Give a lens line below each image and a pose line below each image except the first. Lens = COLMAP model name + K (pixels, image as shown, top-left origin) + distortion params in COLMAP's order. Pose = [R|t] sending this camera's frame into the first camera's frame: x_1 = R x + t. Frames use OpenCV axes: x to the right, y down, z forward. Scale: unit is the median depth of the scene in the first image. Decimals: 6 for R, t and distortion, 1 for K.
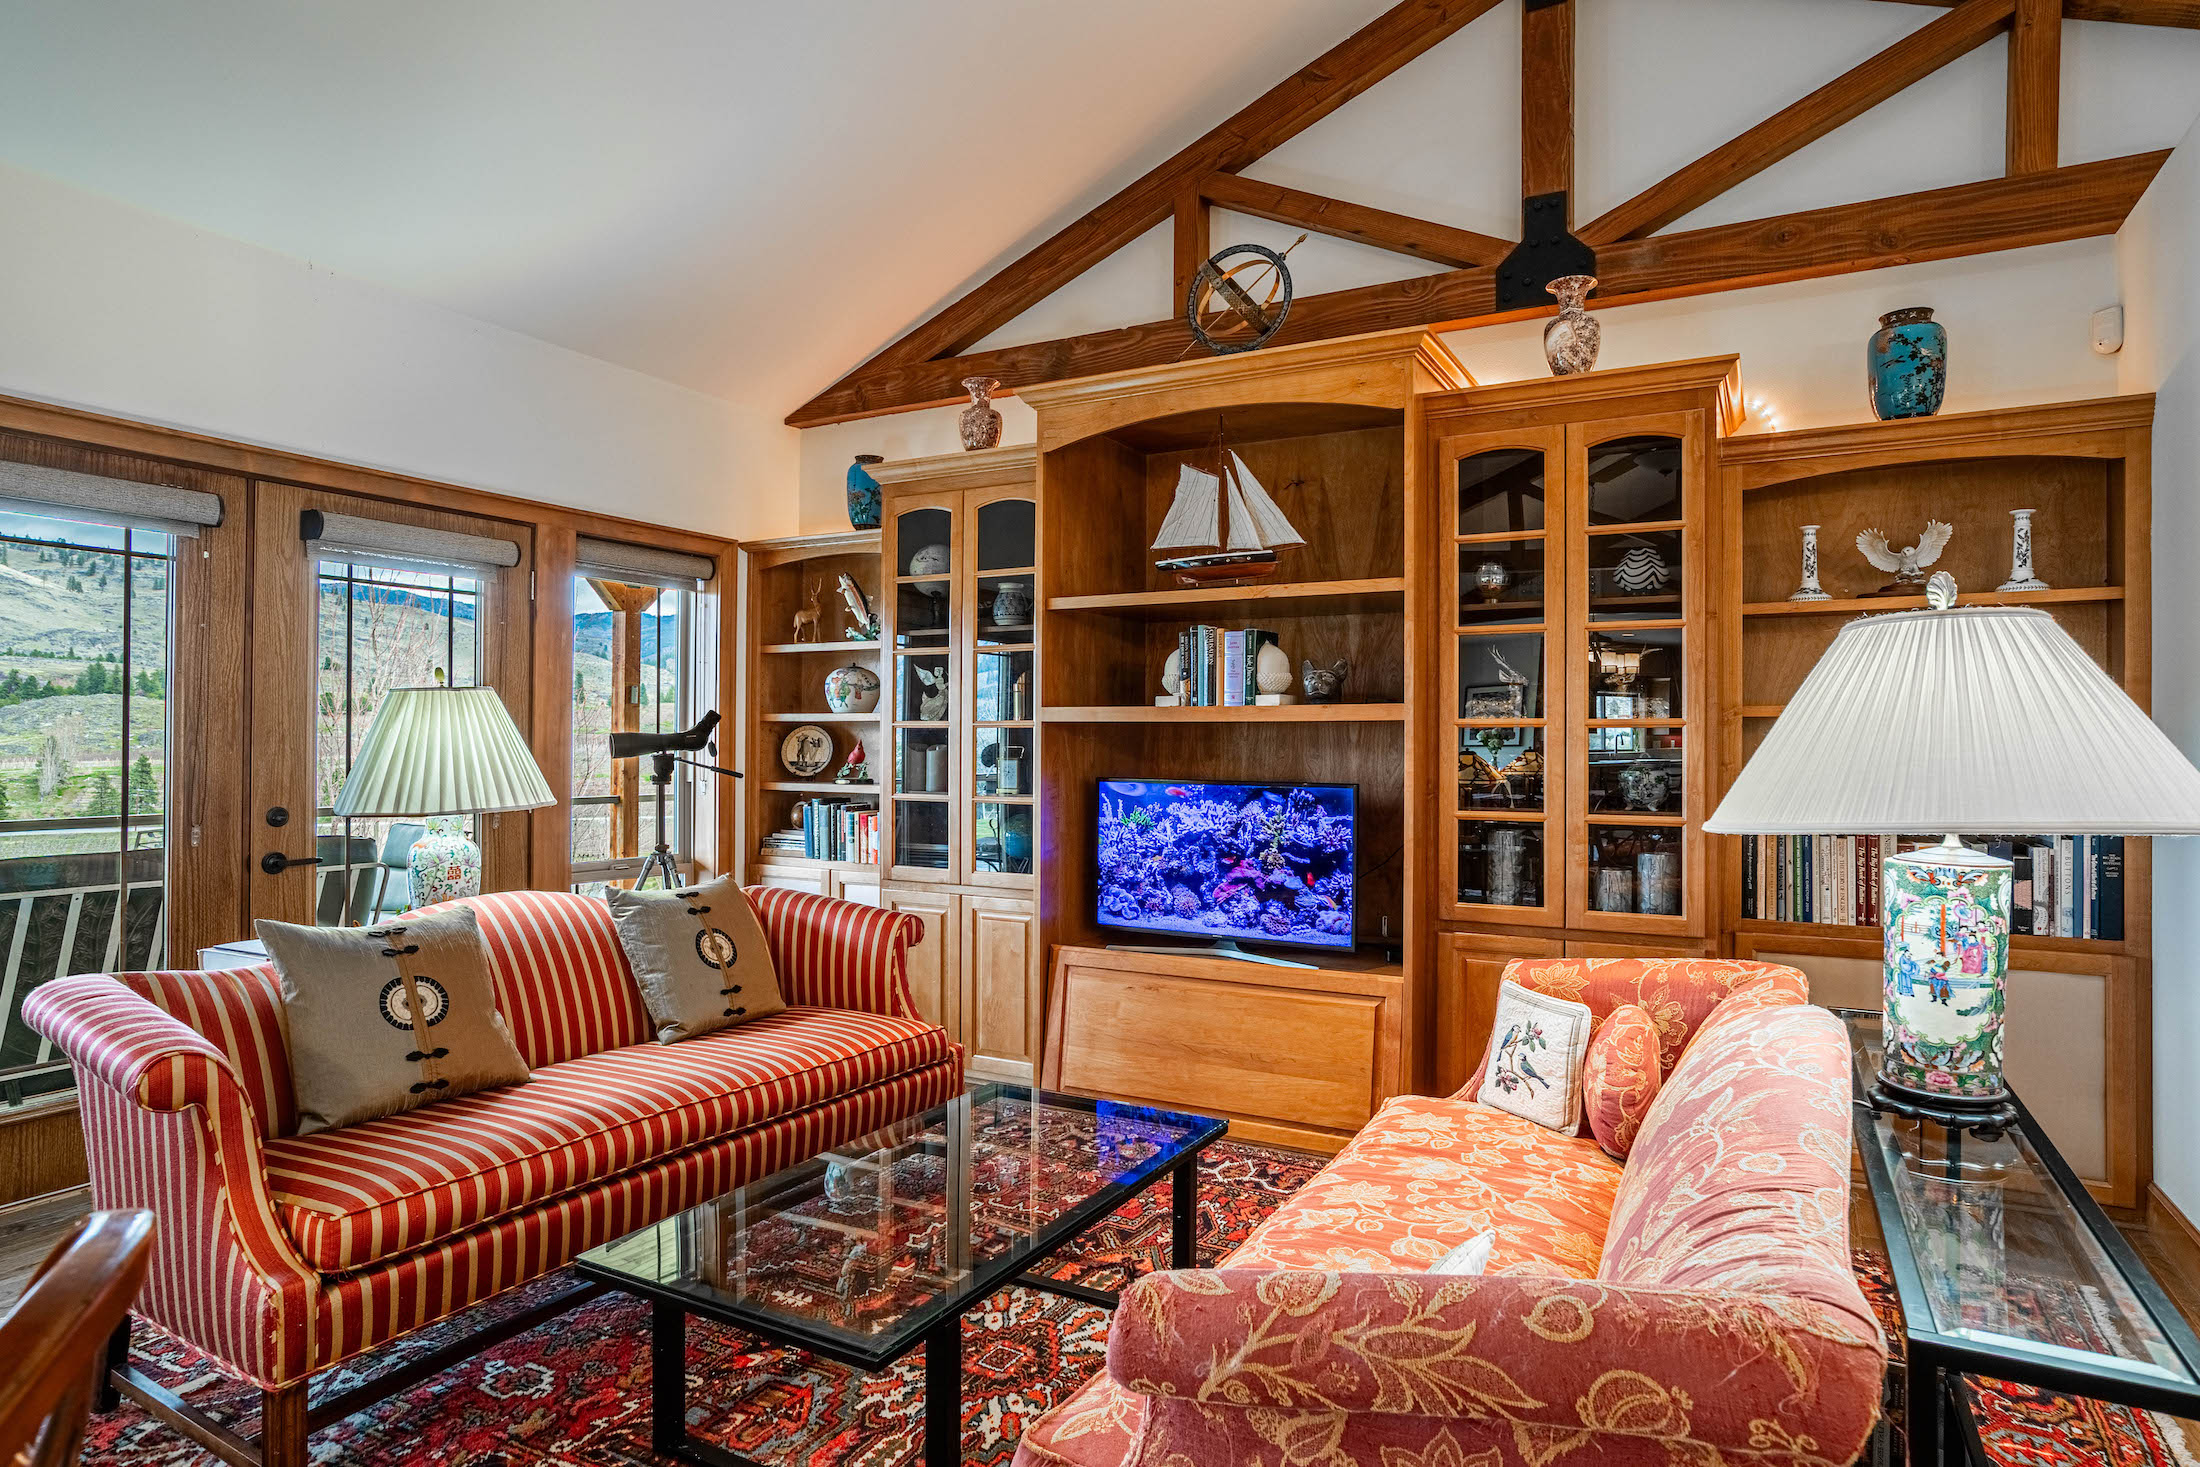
lens RADIAL K [[1238.8, 0, 1100.0], [0, 1238.8, 733.5], [0, 0, 1]] dist [-0.067406, 0.091264]
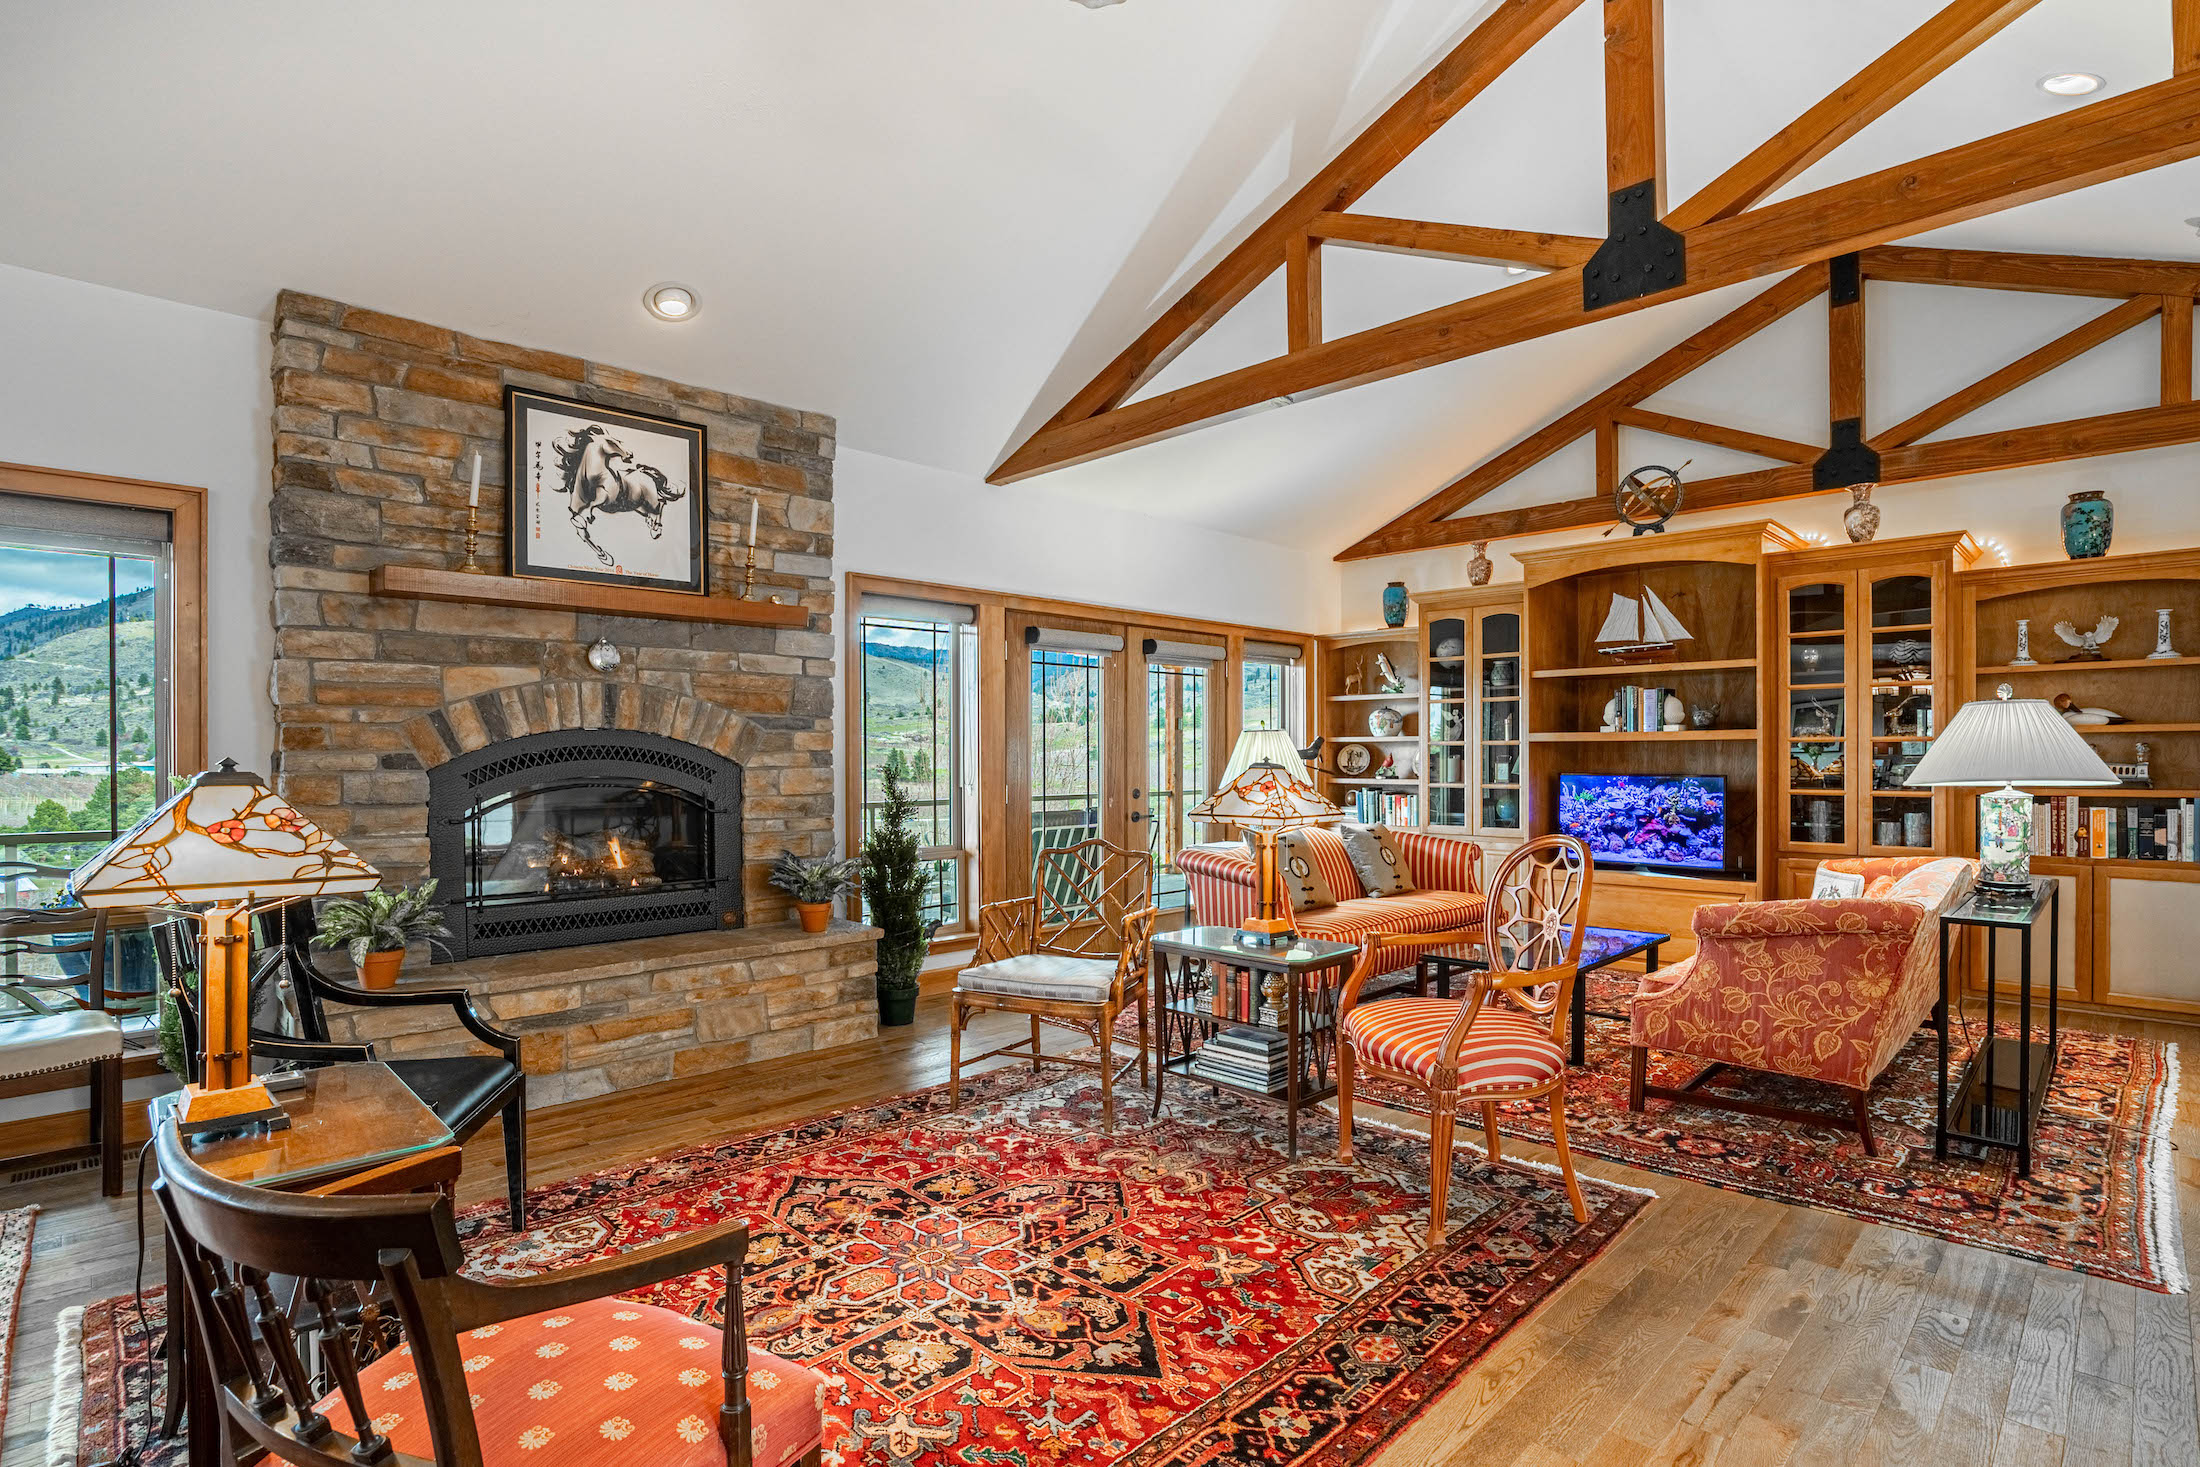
lens RADIAL K [[1013.9, 0, 1158.0], [0, 1013.9, 765.4], [0, 0, 1]] dist [-0.069299, 0.034112]
pose [[0.962507, -0.006680, -0.271175, -0.183298], [0.011716, 0.999788, 0.016957, -0.006281], [0.271004, -0.019499, 0.962381, -0.571508]]
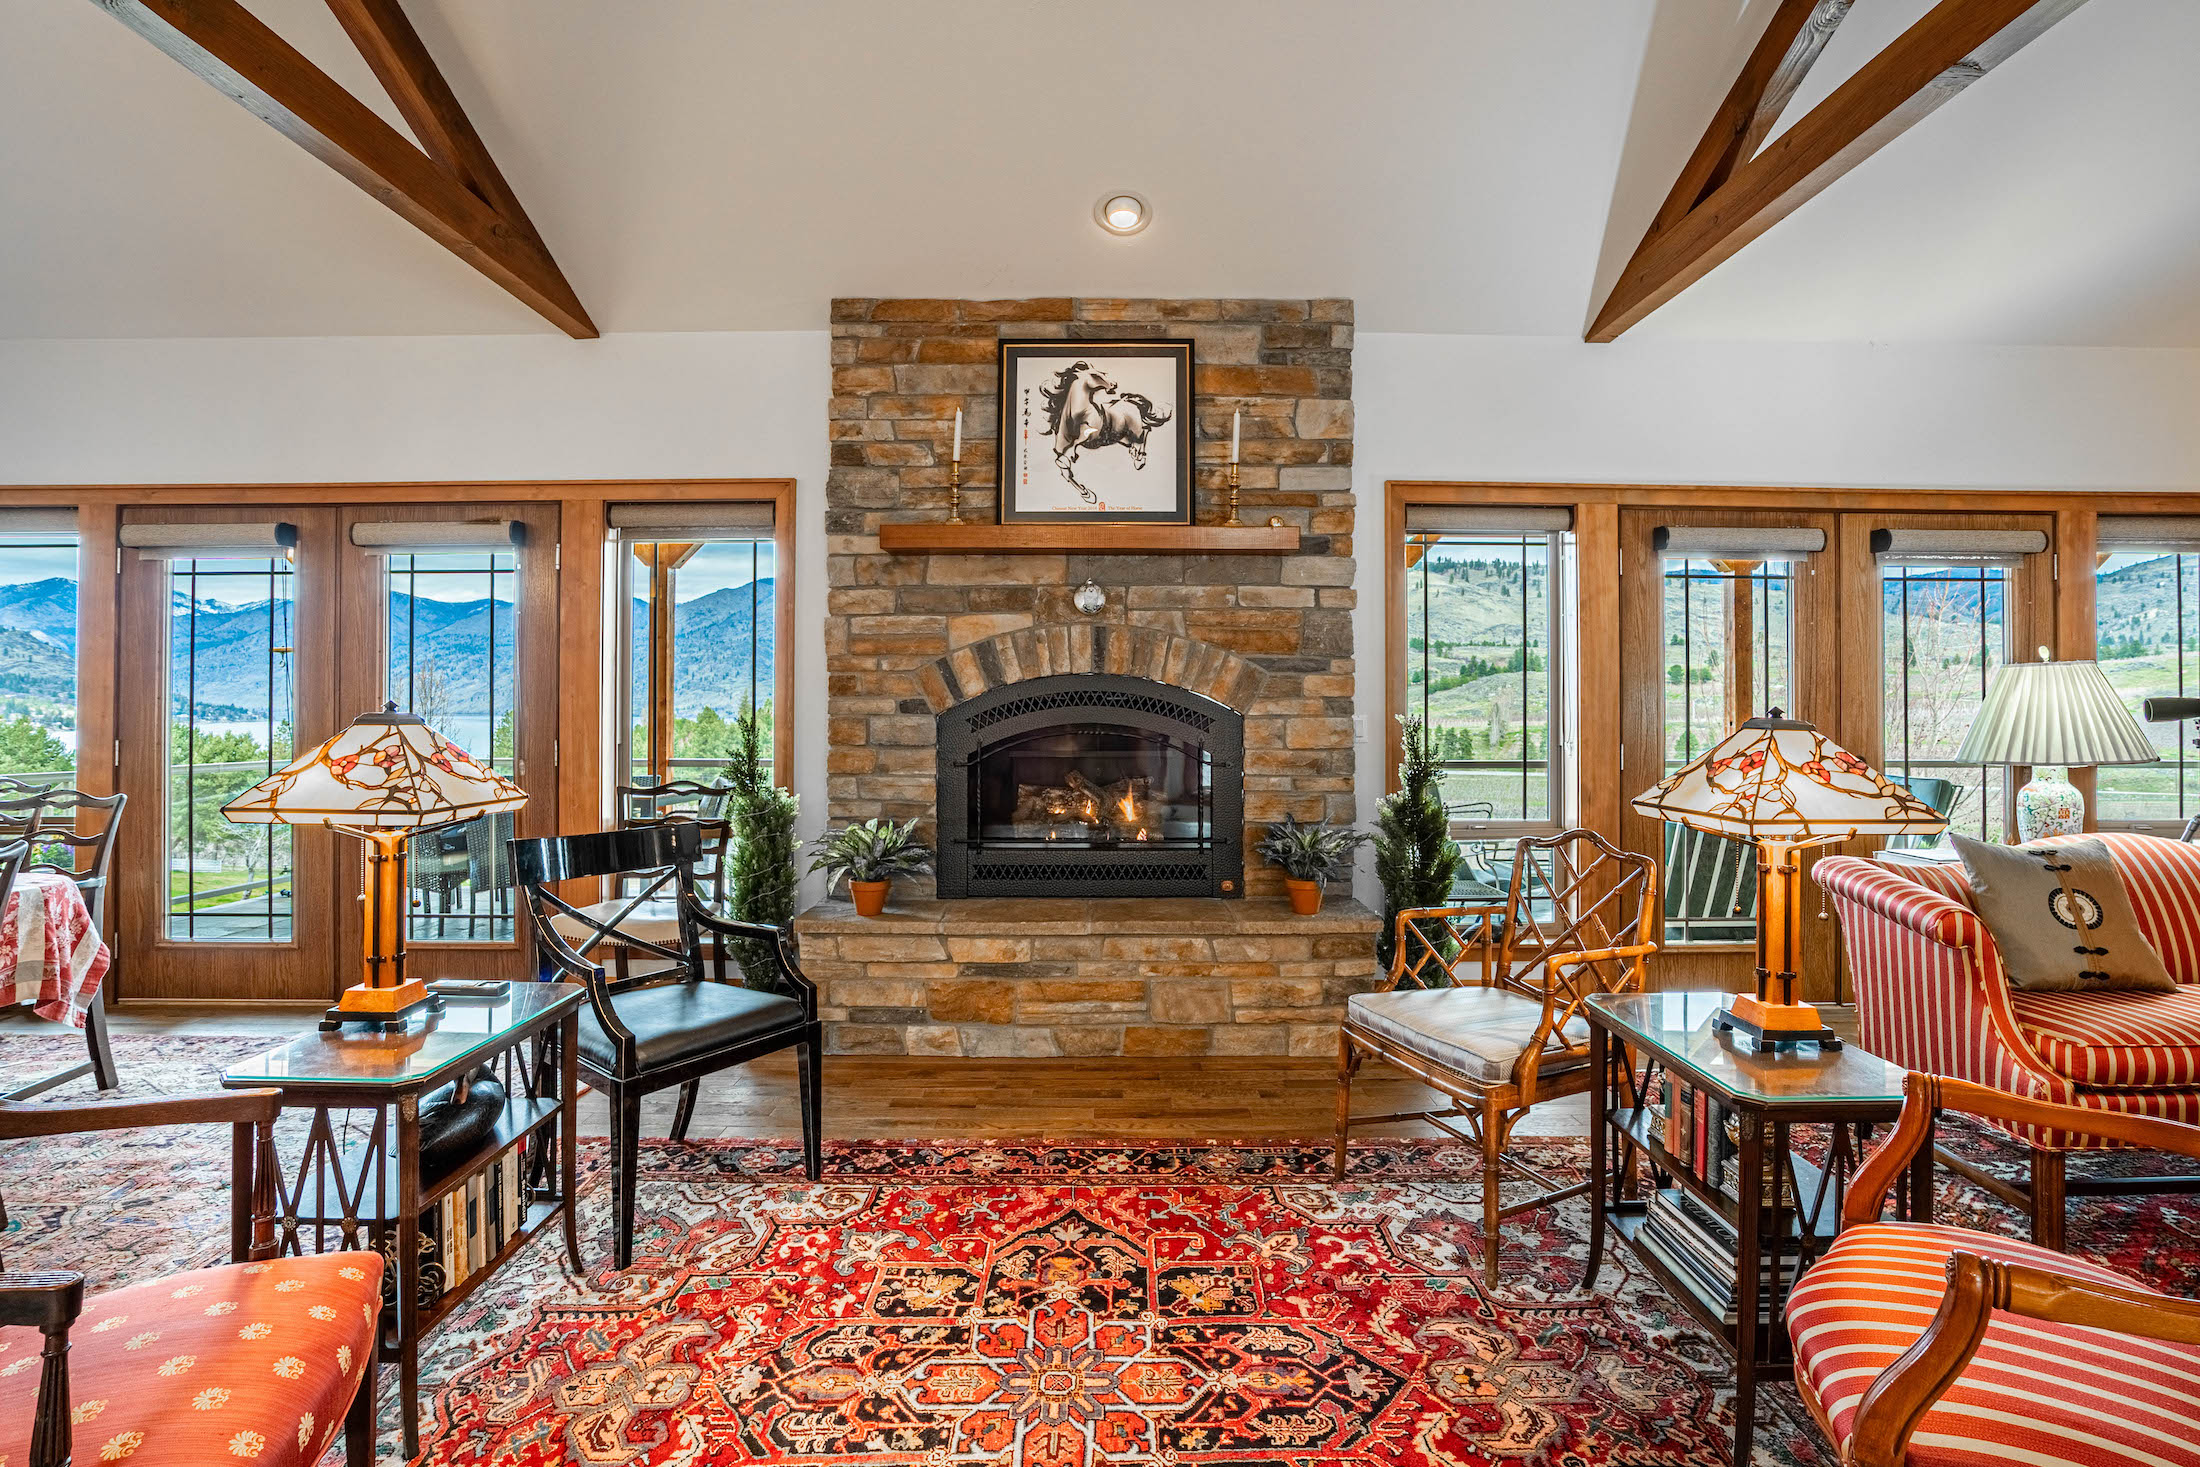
lens RADIAL K [[1108.8, 0, 1107.5], [0, 1108.8, 688.5], [0, 0, 1]] dist [-0.062619, 0.021125]
pose [[0.498237, -0.016979, -0.866875, -0.058566], [0.008604, 0.999856, -0.014638, -0.002752], [0.866998, -0.000166, 0.498311, -0.285180]]
